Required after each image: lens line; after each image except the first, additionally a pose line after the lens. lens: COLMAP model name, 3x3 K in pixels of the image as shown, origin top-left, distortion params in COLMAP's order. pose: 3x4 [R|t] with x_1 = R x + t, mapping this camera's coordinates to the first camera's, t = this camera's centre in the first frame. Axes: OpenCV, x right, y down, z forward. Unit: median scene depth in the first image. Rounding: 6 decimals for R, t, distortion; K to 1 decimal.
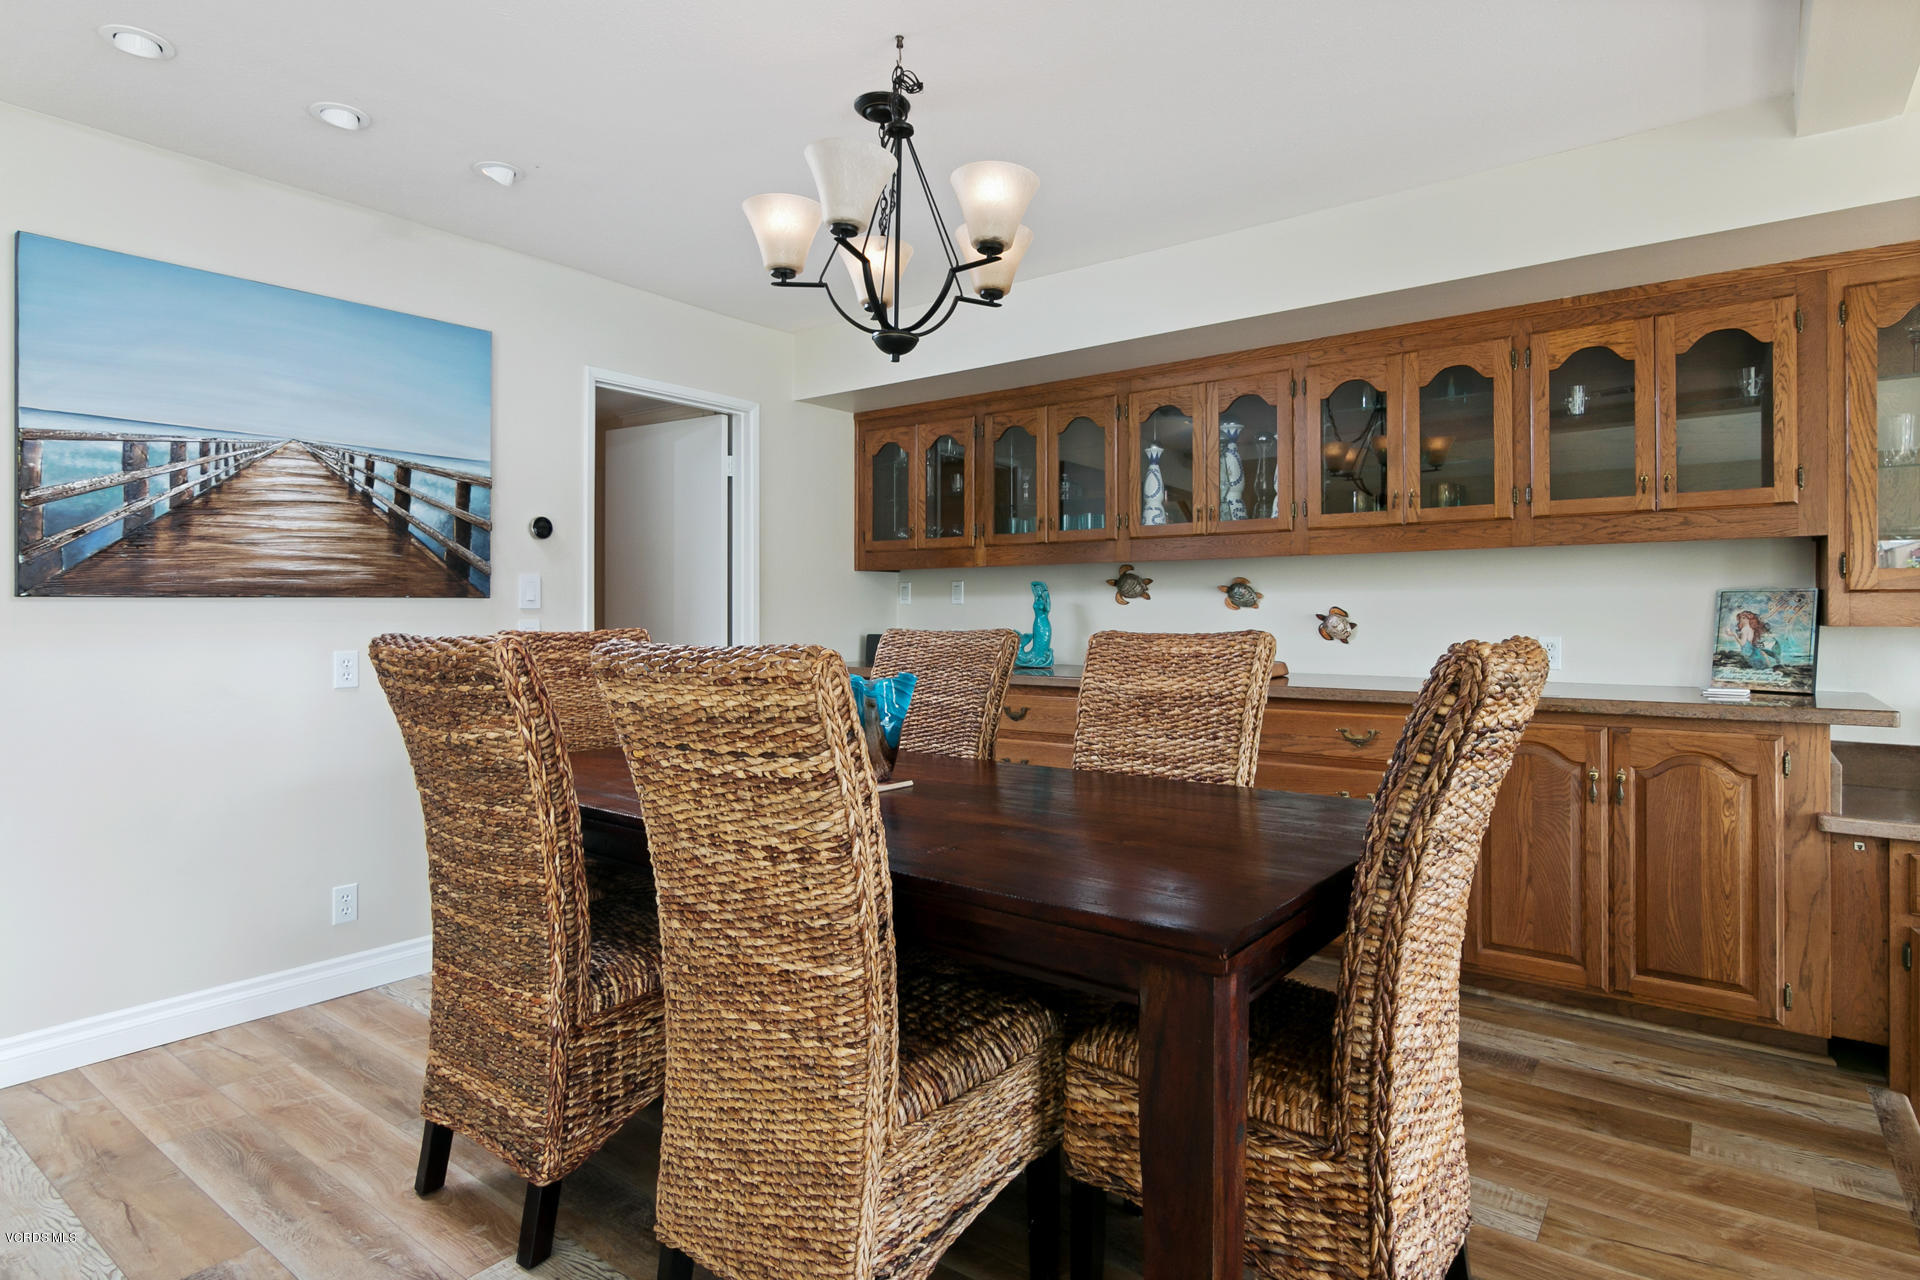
lens RADIAL K [[1050.6, 0, 958.0], [0, 1050.6, 625.7], [0, 0, 1]] dist [-0.004876, 0.000505]
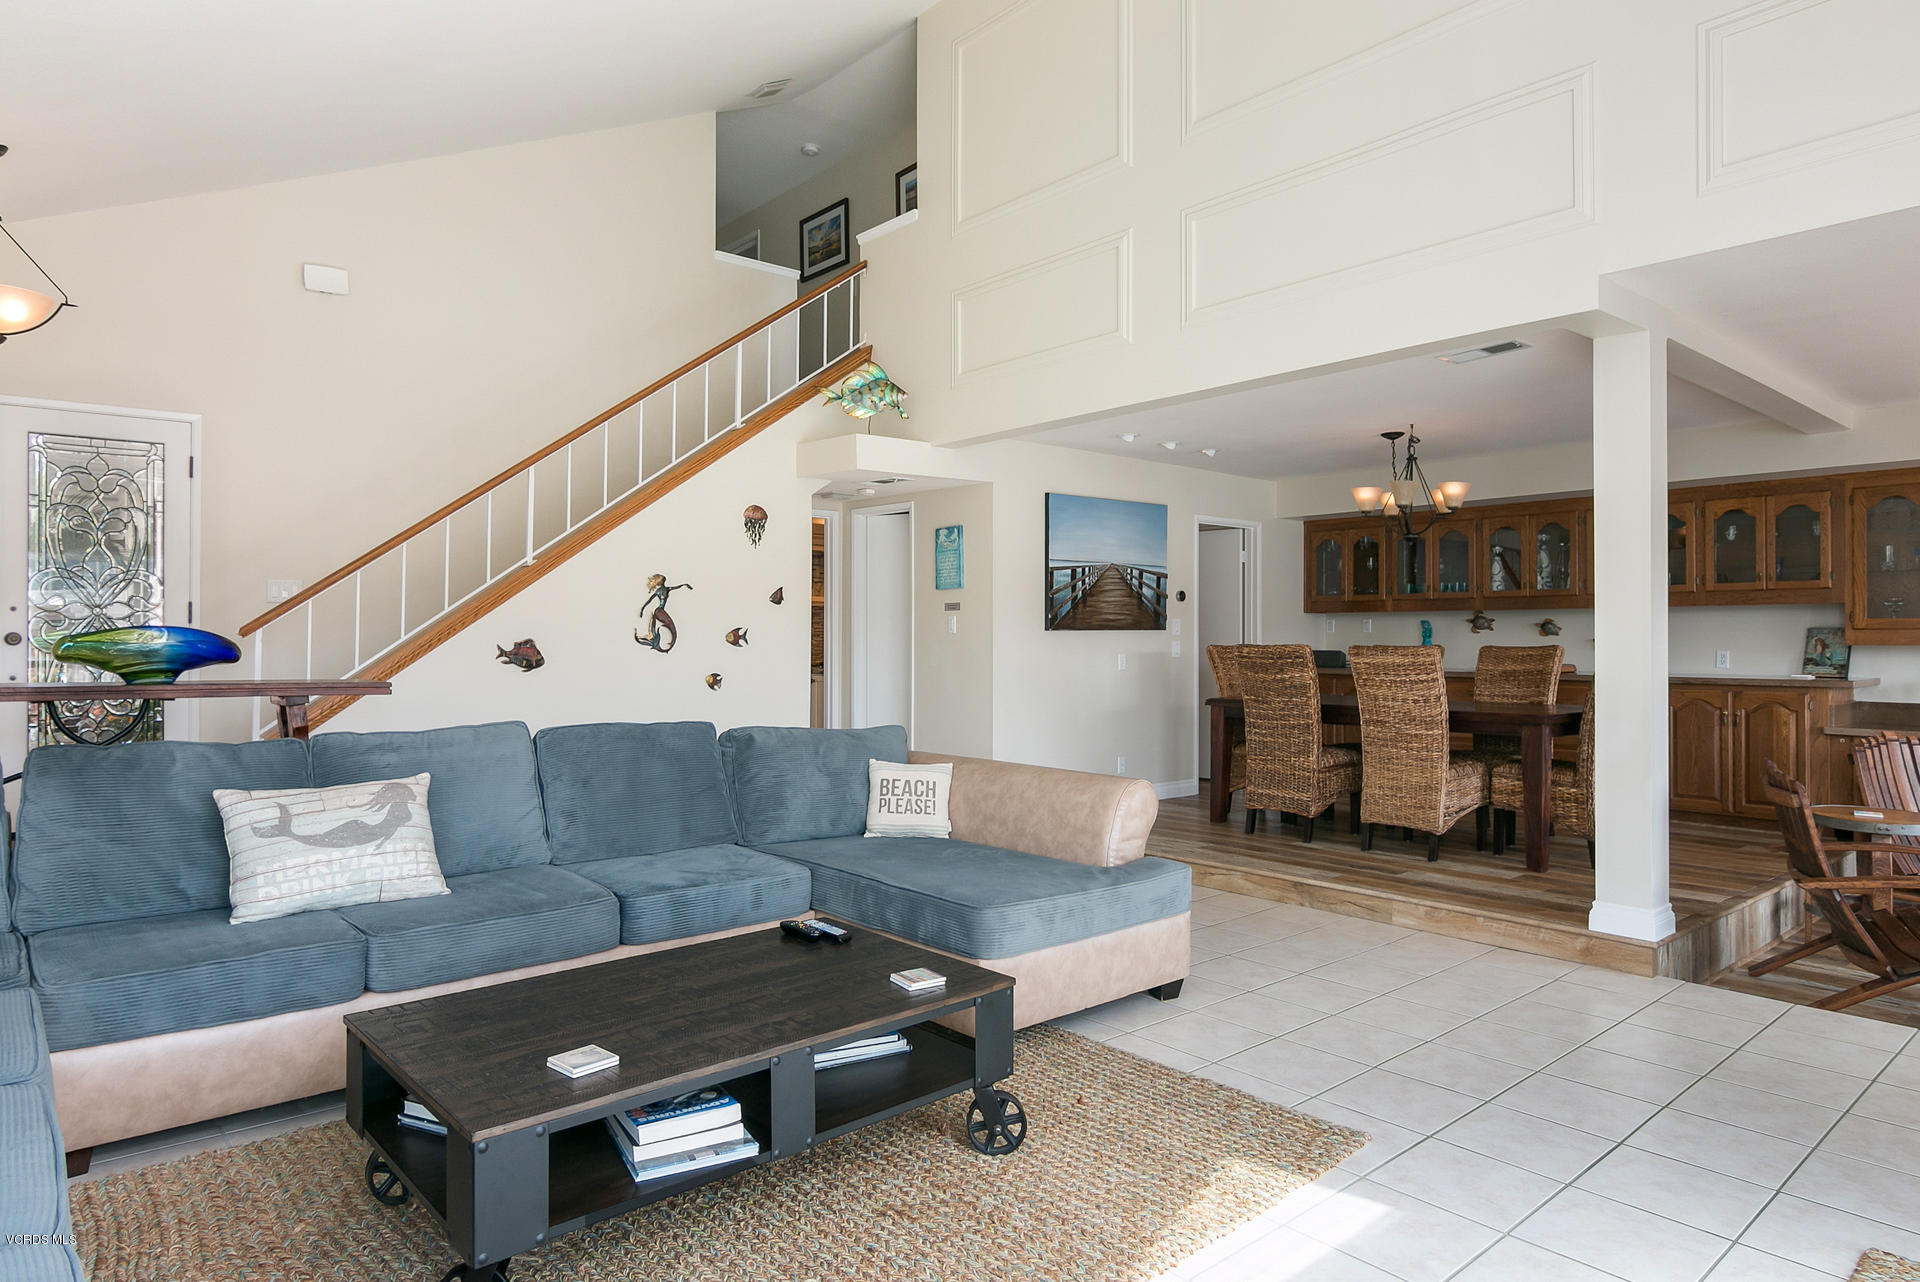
lens RADIAL K [[1152.1, 0, 962.7], [0, 1152.1, 641.6], [0, 0, 1]] dist [0.002932, 0.000371]
pose [[0.978892, 0.003811, -0.204344, -0.439358], [-0.005652, 0.999949, -0.008425, 0.022213], [0.204301, 0.009403, 0.978863, -1.613997]]
